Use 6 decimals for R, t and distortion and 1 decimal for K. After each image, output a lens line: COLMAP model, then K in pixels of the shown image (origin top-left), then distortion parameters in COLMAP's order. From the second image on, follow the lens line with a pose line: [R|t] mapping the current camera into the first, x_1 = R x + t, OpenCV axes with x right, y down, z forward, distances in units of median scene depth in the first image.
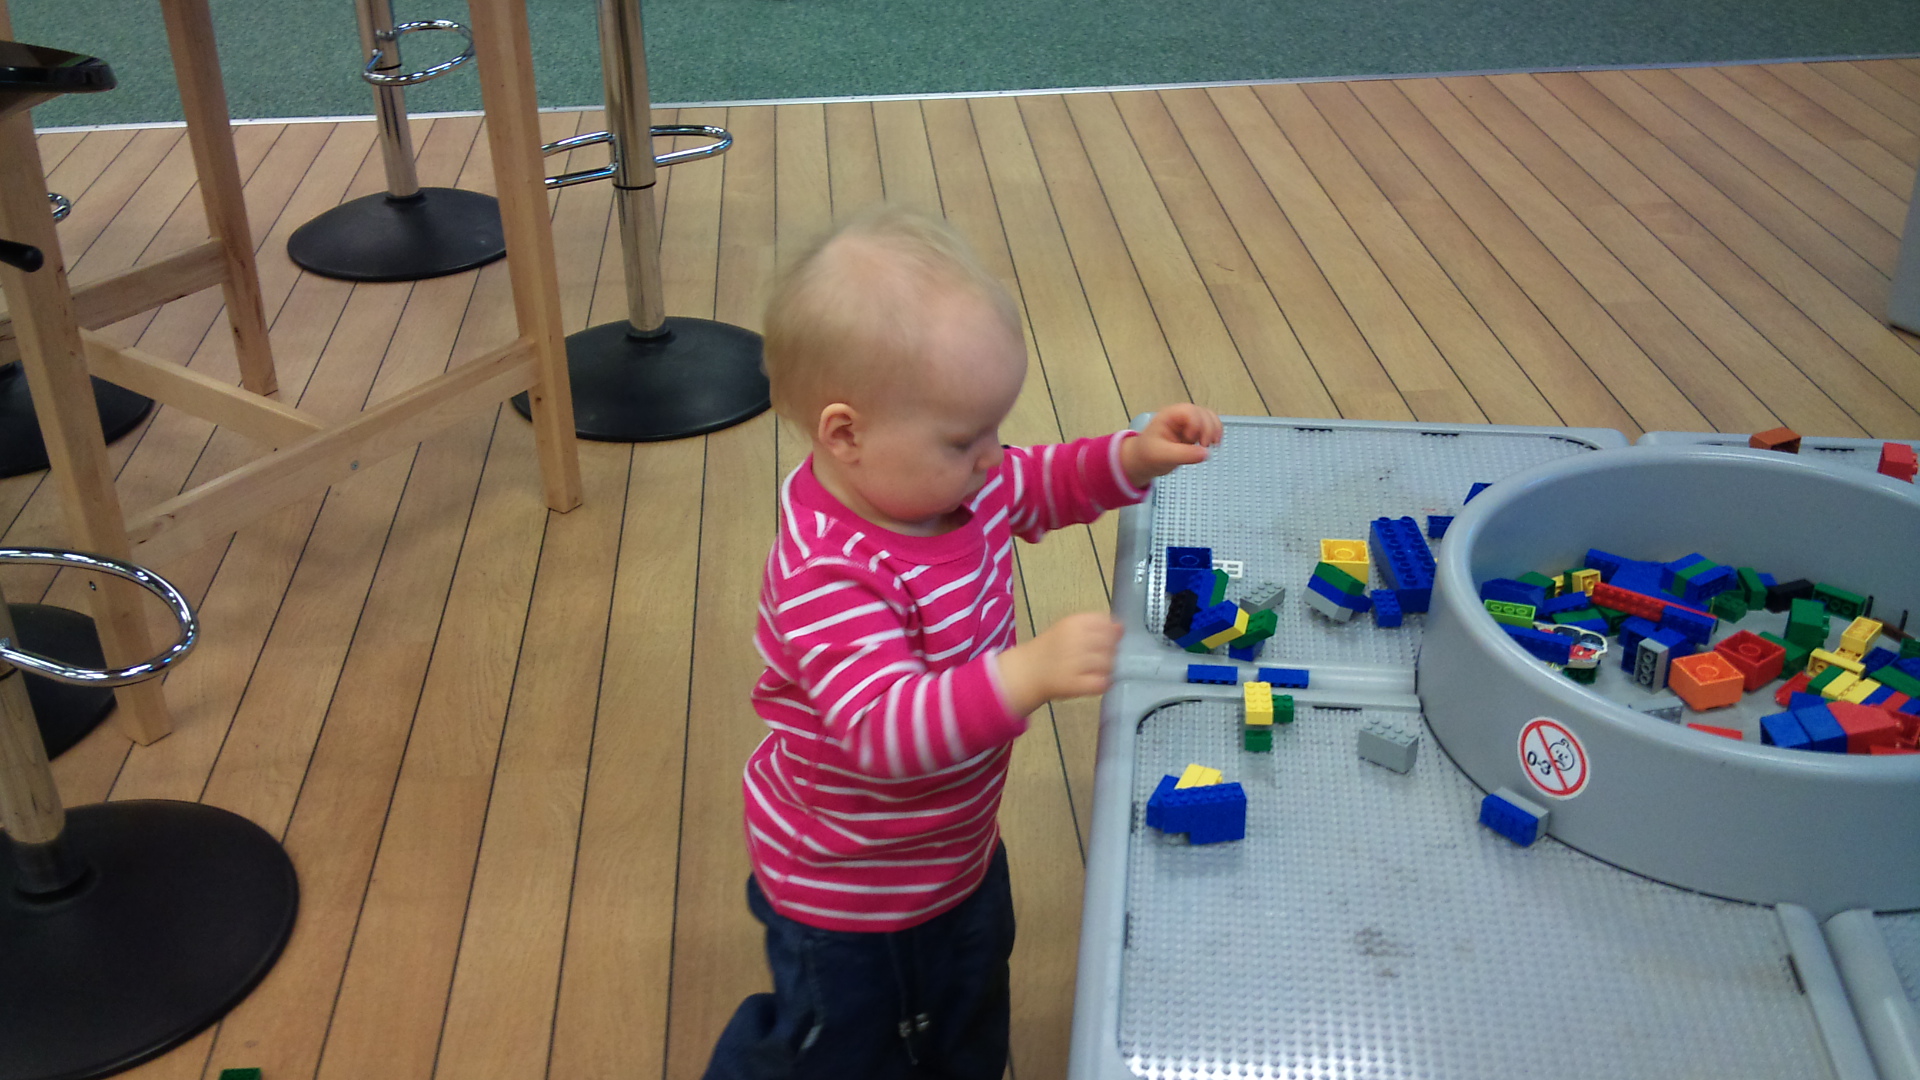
lens RADIAL K [[1942.8, 0, 960.0], [0, 1942.8, 540.0], [0, 0, 1]] dist [0.026939, -0.130866]
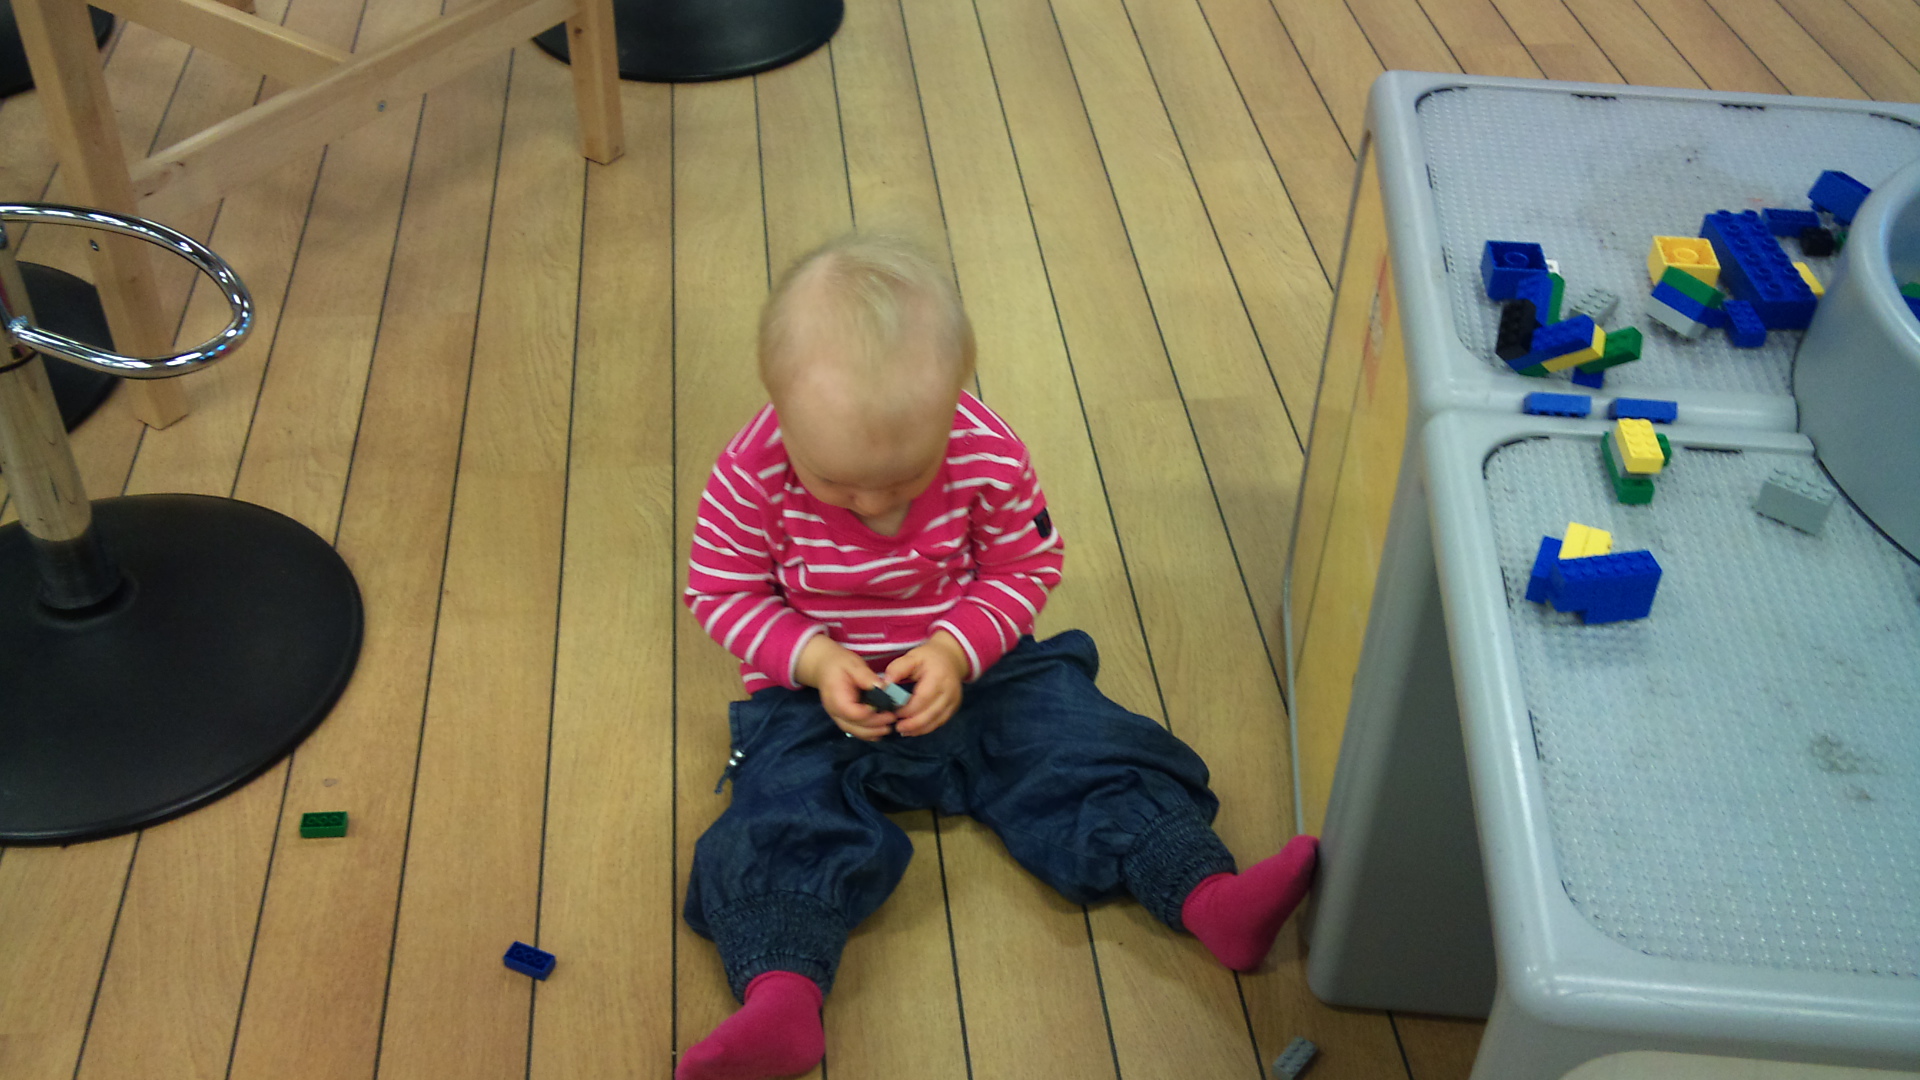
lens RADIAL K [[1975.0, 0, 954.6], [0, 1975.0, 543.6], [0, 0, 1]] dist [0.023904, -0.114251]
pose [[0.999226, 0.015759, 0.036056, -0.102318], [-0.021951, 0.983720, 0.178362, -0.011151], [-0.032658, -0.179015, 0.983304, 0.114368]]
